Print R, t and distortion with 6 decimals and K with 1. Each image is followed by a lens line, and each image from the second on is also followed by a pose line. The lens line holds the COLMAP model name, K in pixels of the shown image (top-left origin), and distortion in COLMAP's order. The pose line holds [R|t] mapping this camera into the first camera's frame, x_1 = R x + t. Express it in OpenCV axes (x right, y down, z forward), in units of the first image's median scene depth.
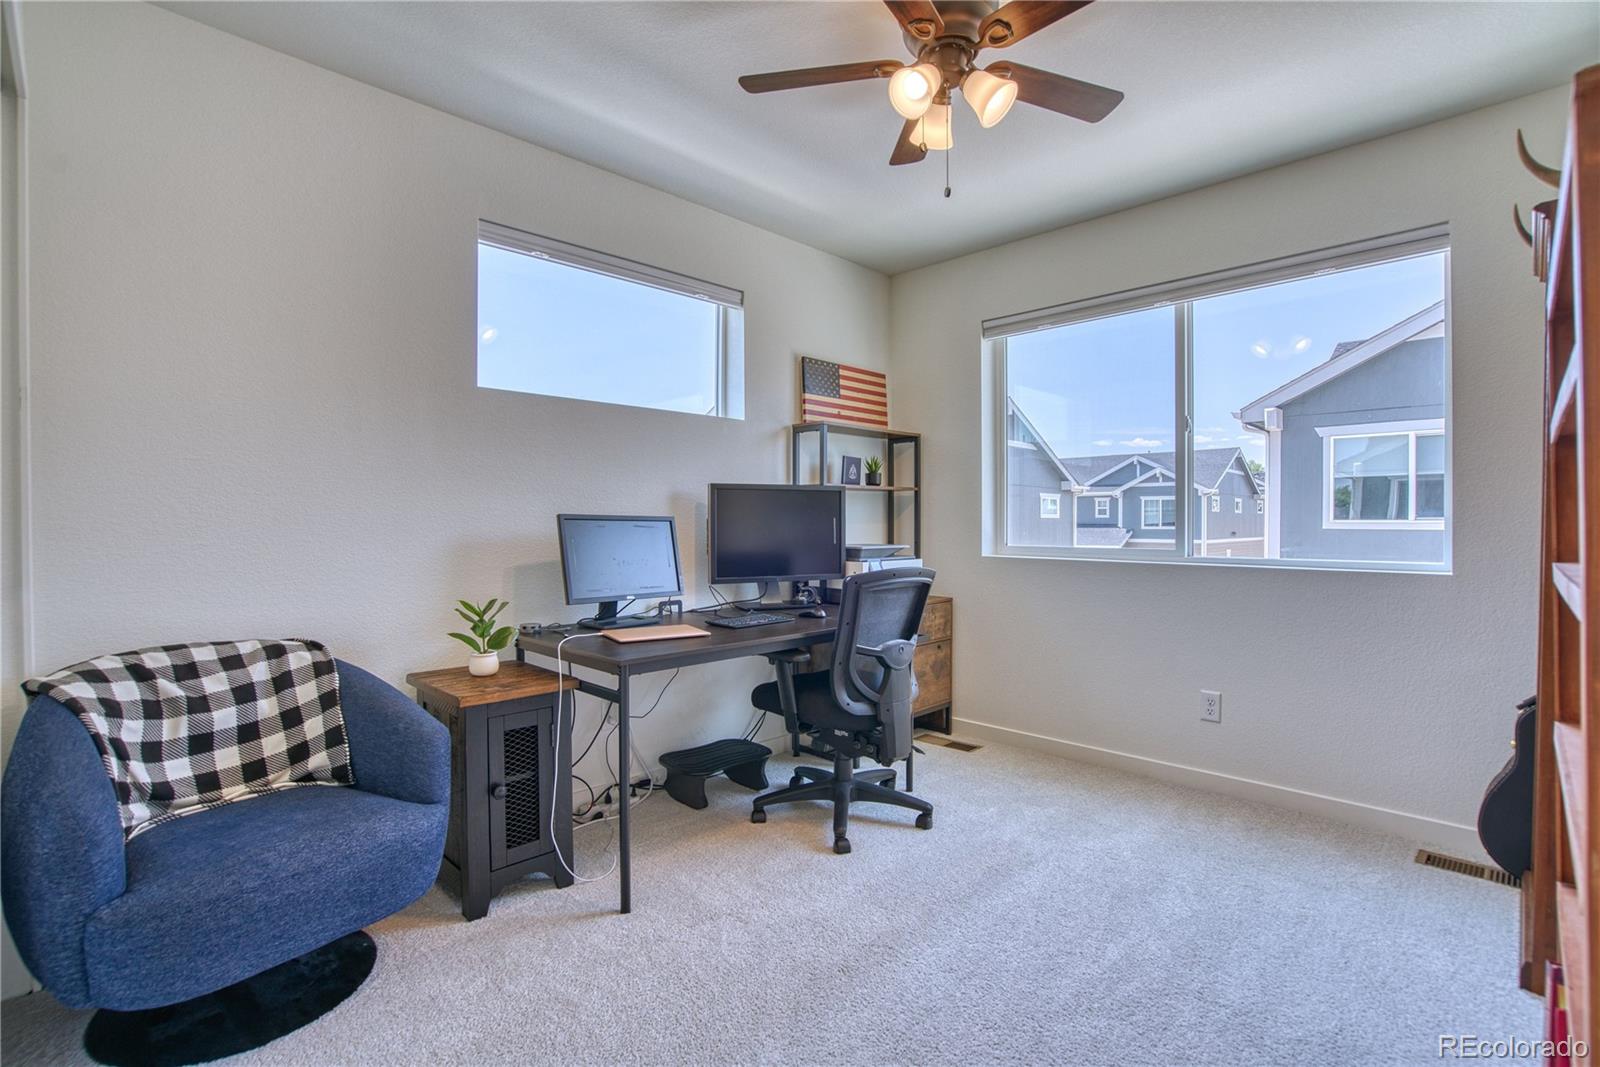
lens RADIAL K [[747.0, 0, 795.5], [0, 747.0, 536.0], [0, 0, 1]] dist [-0.037270, 0.009049]
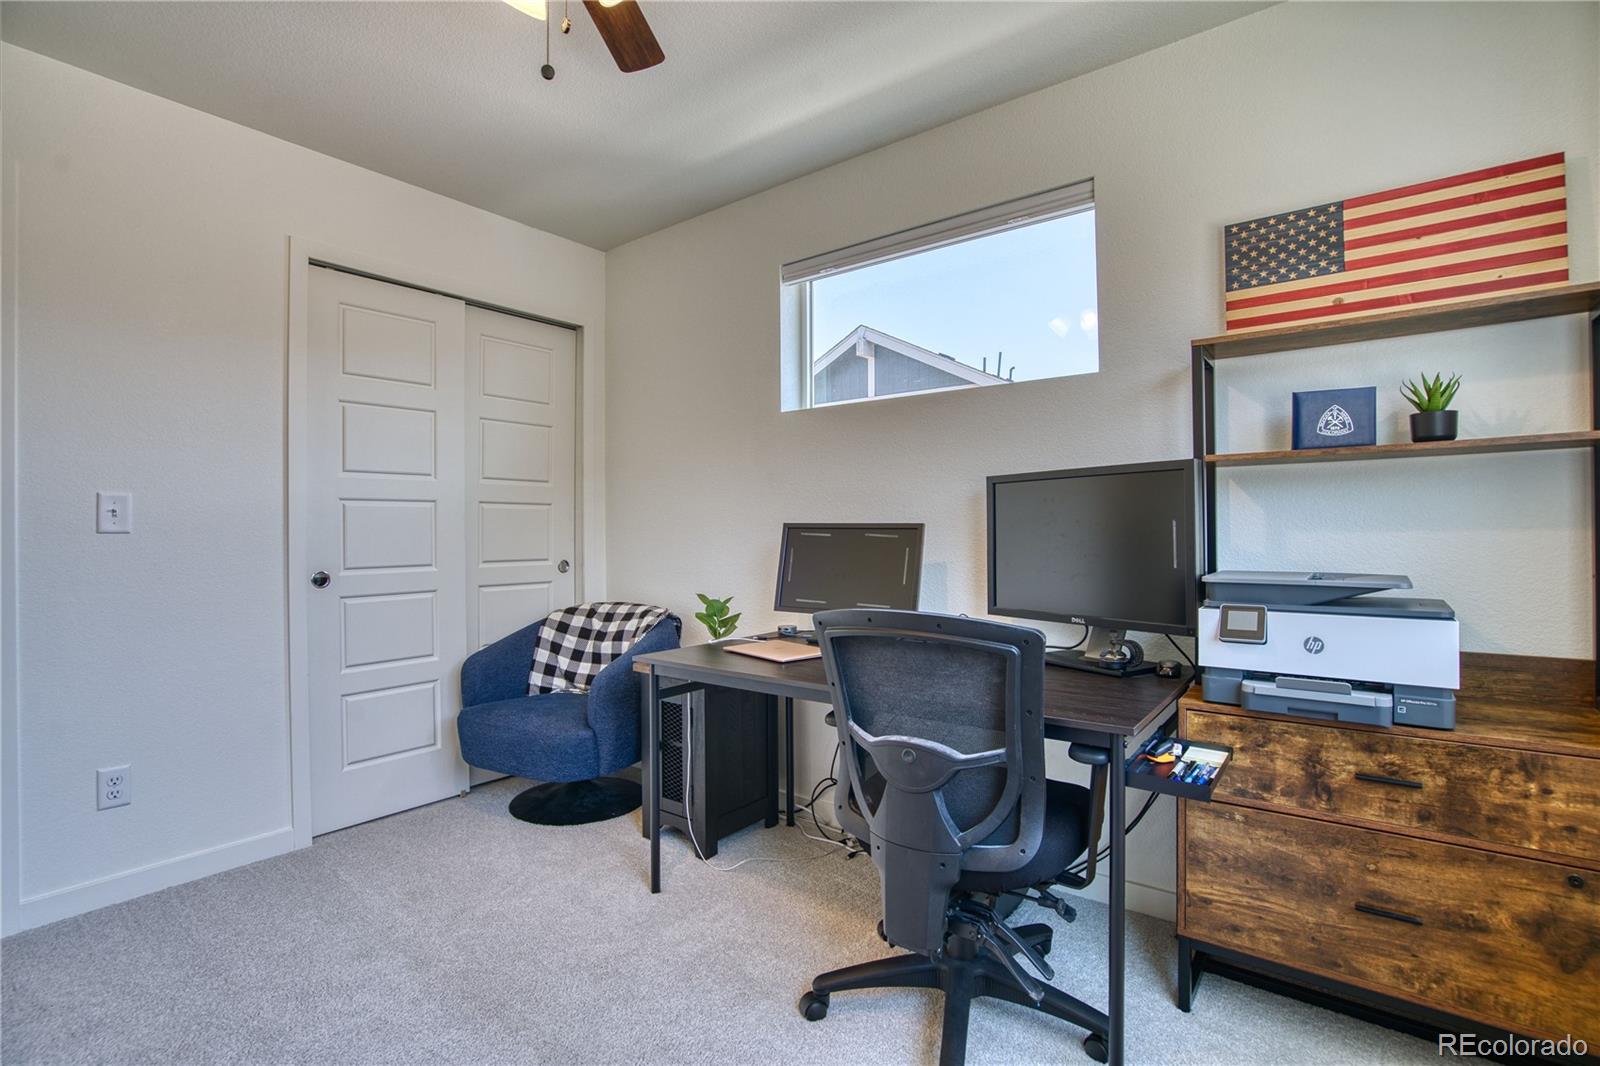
lens RADIAL K [[747.0, 0, 793.7], [0, 747.0, 525.9], [0, 0, 1]] dist [-0.037270, 0.009049]
pose [[0.115267, -0.004440, -0.993325, 0.494311], [-0.006734, 0.999964, -0.005252, -0.014668], [0.993312, 0.007294, 0.115233, 0.602365]]
